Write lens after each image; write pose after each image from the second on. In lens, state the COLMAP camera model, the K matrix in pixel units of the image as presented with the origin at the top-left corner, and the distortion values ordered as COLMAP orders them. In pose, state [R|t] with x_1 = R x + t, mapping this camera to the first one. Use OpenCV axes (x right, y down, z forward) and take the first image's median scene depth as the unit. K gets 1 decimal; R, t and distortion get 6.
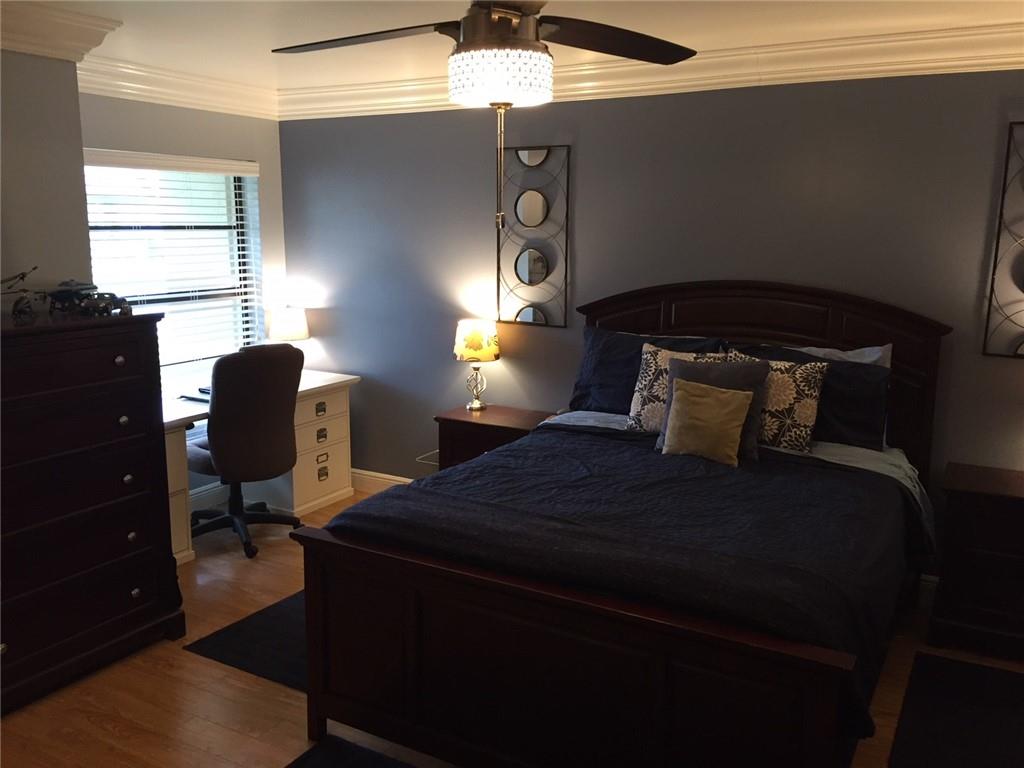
lens RADIAL K [[864.2, 0, 515.6], [0, 864.2, 378.7], [0, 0, 1]] dist [0.060259, -0.079762]
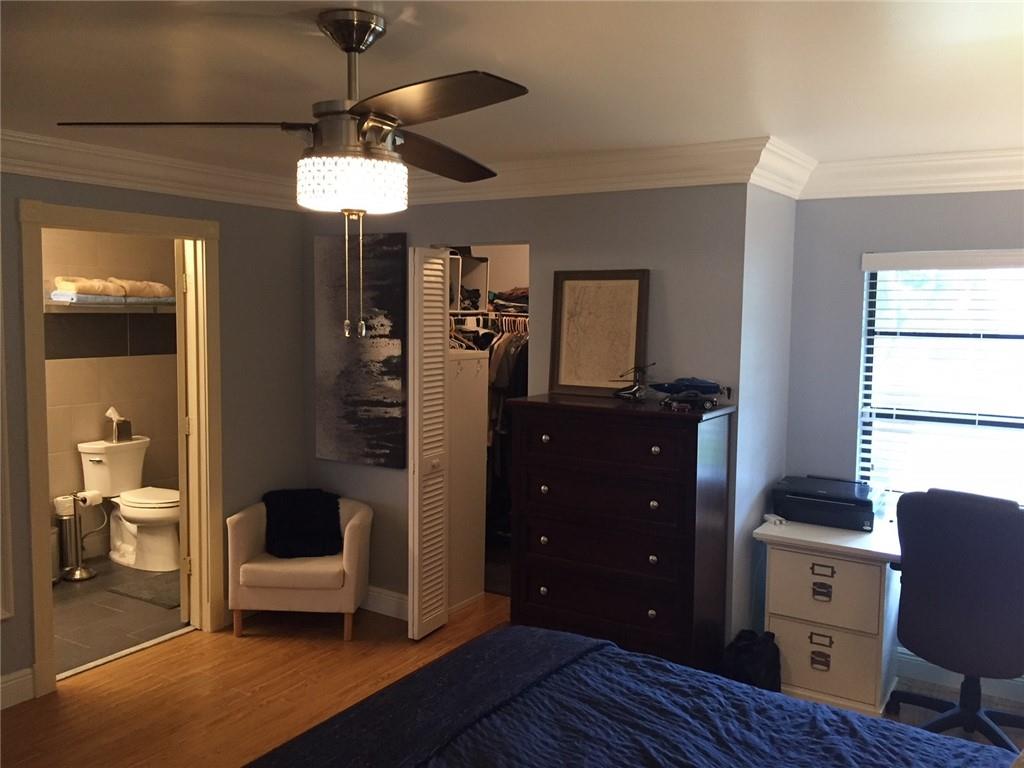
lens RADIAL K [[864.2, 0, 515.6], [0, 864.2, 378.7], [0, 0, 1]] dist [0.060259, -0.079762]
pose [[-0.047092, 0.074479, -0.996110, 0.529256], [-0.188537, 0.978630, 0.082085, -0.137009], [0.980936, 0.191669, -0.032044, 0.694619]]
